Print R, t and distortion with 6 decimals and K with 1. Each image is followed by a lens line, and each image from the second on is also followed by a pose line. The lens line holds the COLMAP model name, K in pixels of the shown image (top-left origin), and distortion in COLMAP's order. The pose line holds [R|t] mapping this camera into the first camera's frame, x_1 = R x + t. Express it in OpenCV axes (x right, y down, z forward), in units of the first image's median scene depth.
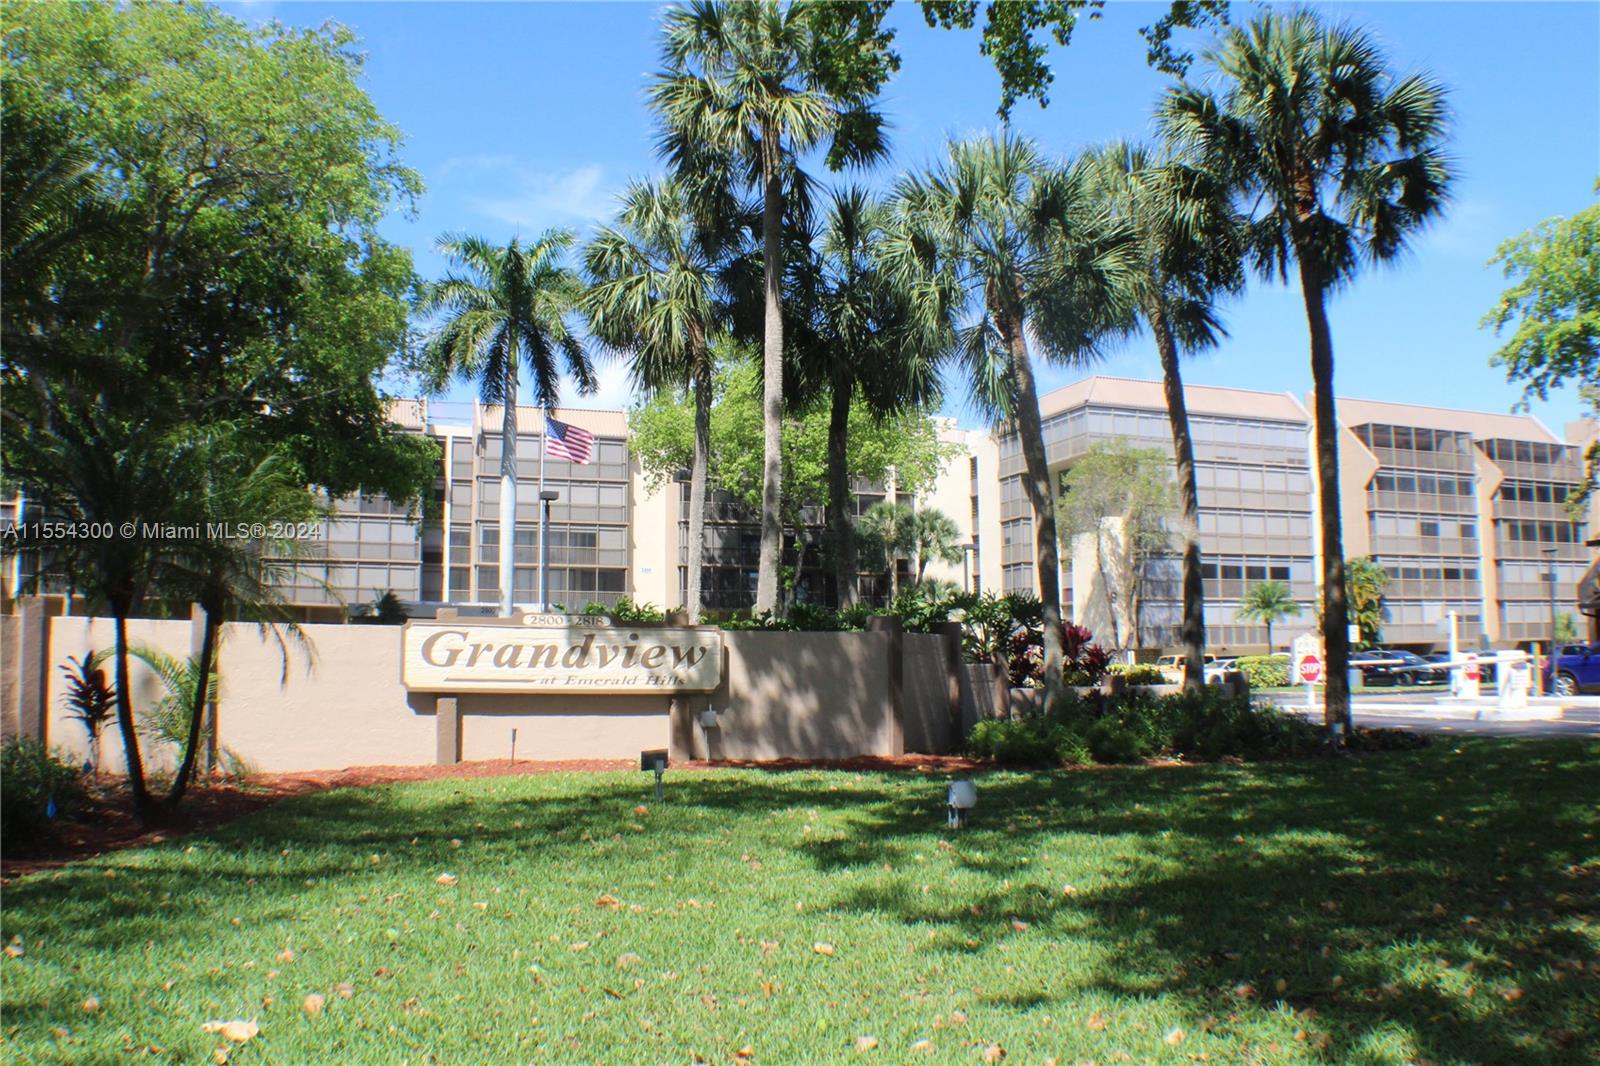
lens RADIAL K [[1322.1, 0, 800.0], [0, 1322.1, 533.0], [0, 0, 1]] dist [-0.152941, 0.007530]
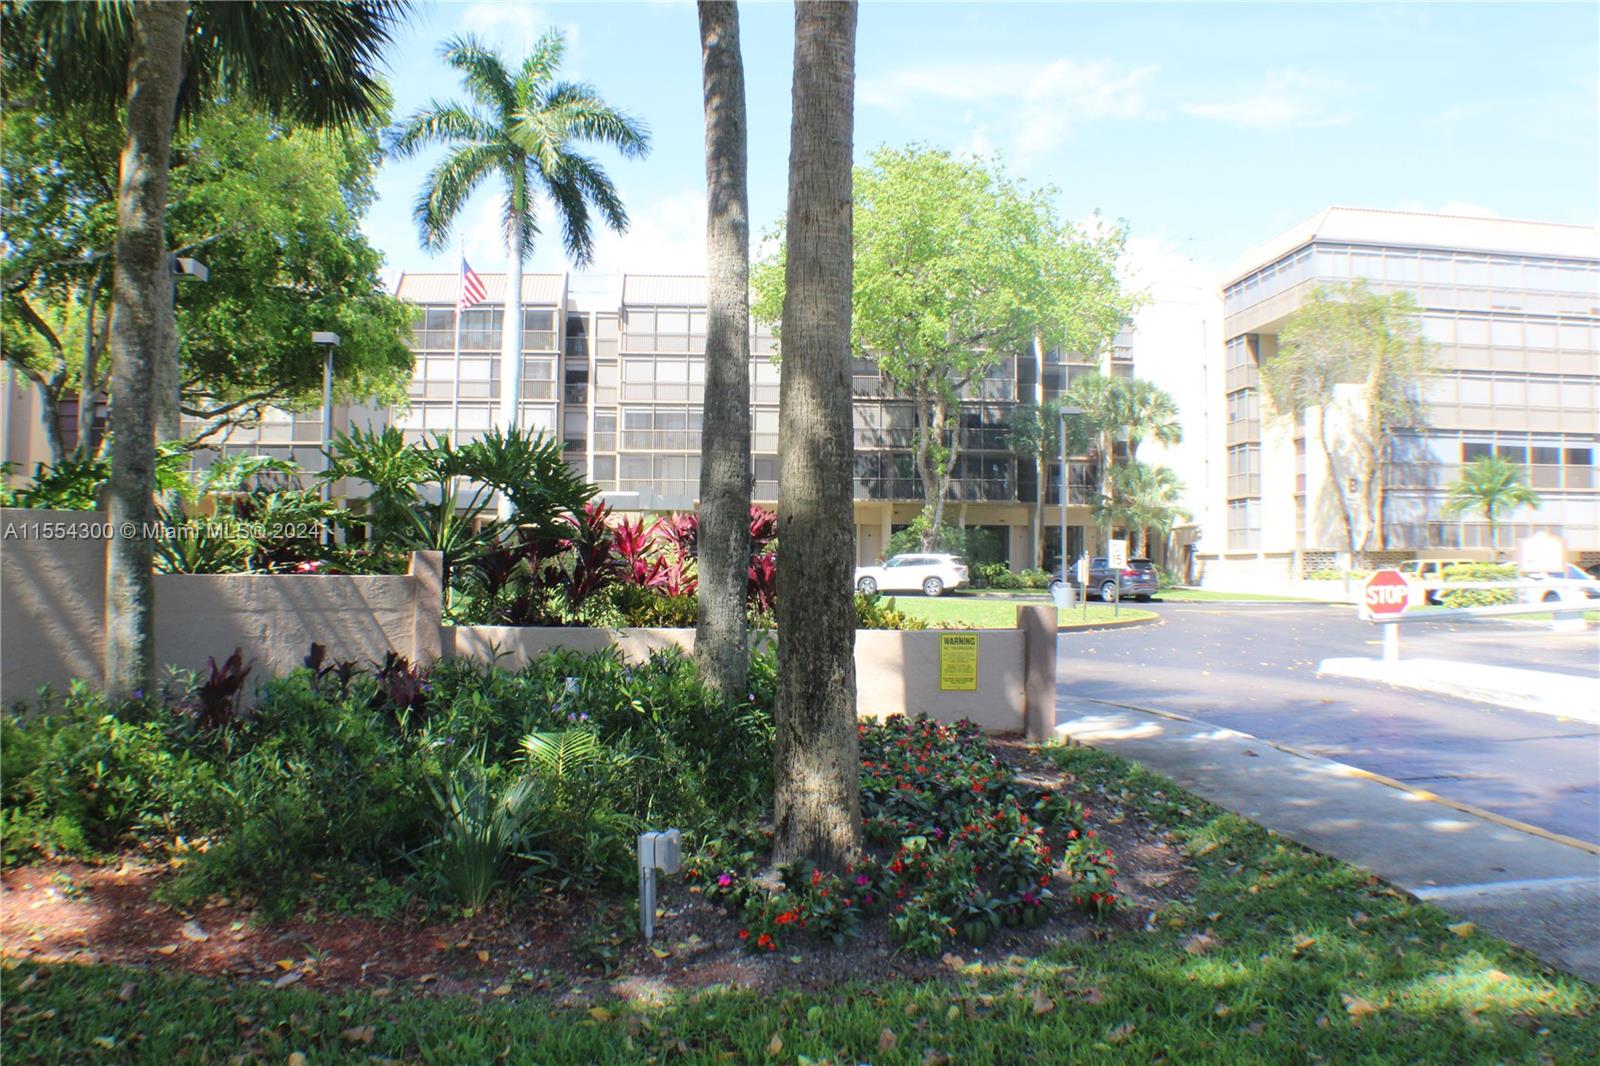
lens RADIAL K [[1322.1, 0, 800.0], [0, 1322.1, 533.0], [0, 0, 1]] dist [-0.152941, 0.007530]
pose [[0.962050, 0.005462, -0.272820, 0.126166], [0.017783, 0.996419, 0.082656, 0.006903], [0.272294, -0.084371, 0.958508, 0.157357]]
